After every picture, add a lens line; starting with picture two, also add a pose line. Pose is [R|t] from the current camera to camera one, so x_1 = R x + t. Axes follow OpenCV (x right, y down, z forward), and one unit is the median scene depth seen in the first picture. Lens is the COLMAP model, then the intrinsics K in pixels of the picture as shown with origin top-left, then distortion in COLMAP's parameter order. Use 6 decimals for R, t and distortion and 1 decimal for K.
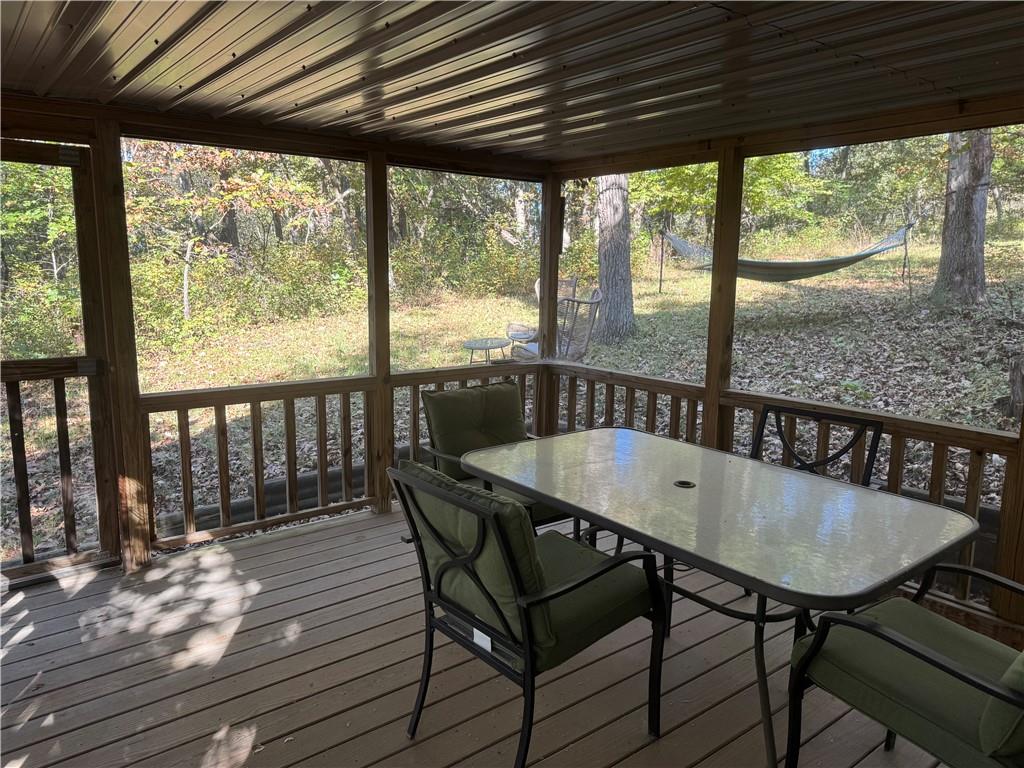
lens RADIAL K [[713.2, 0, 511.5], [0, 713.2, 394.9], [0, 0, 1]] dist [0.055053, -0.090479]
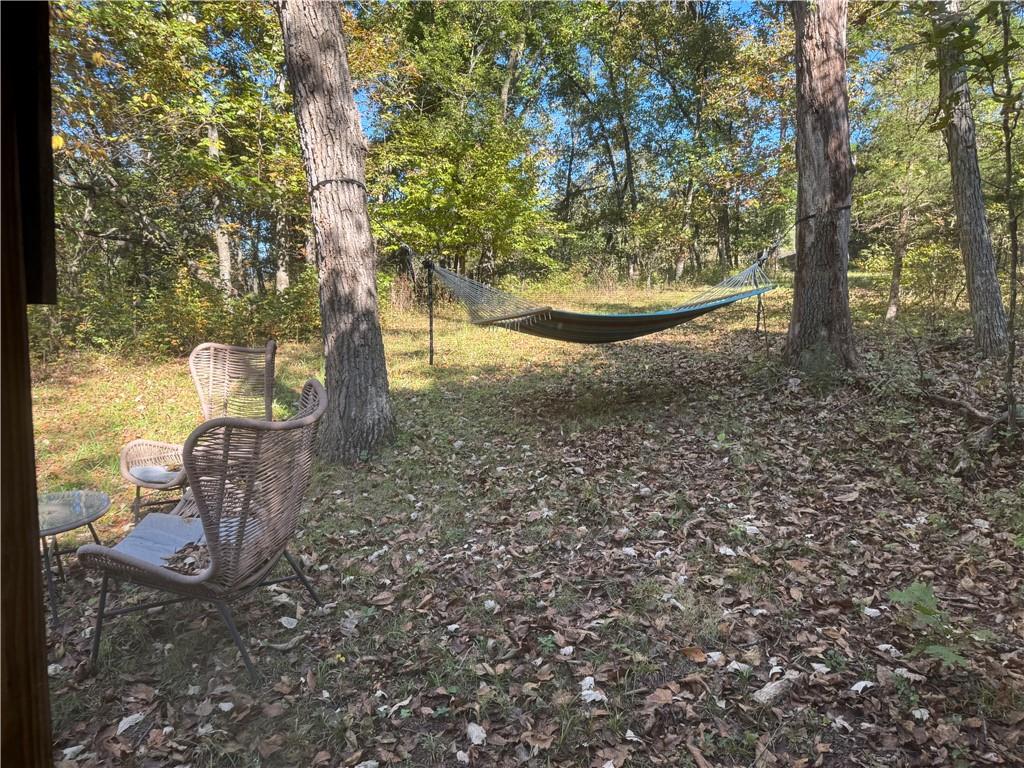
lens RADIAL K [[713.2, 0, 511.5], [0, 713.2, 394.9], [0, 0, 1]] dist [0.055053, -0.090479]
pose [[0.932791, -0.044741, 0.357630, 0.057397], [0.067157, 0.996463, -0.050502, -0.082820], [-0.354106, 0.071125, 0.932497, 0.426299]]
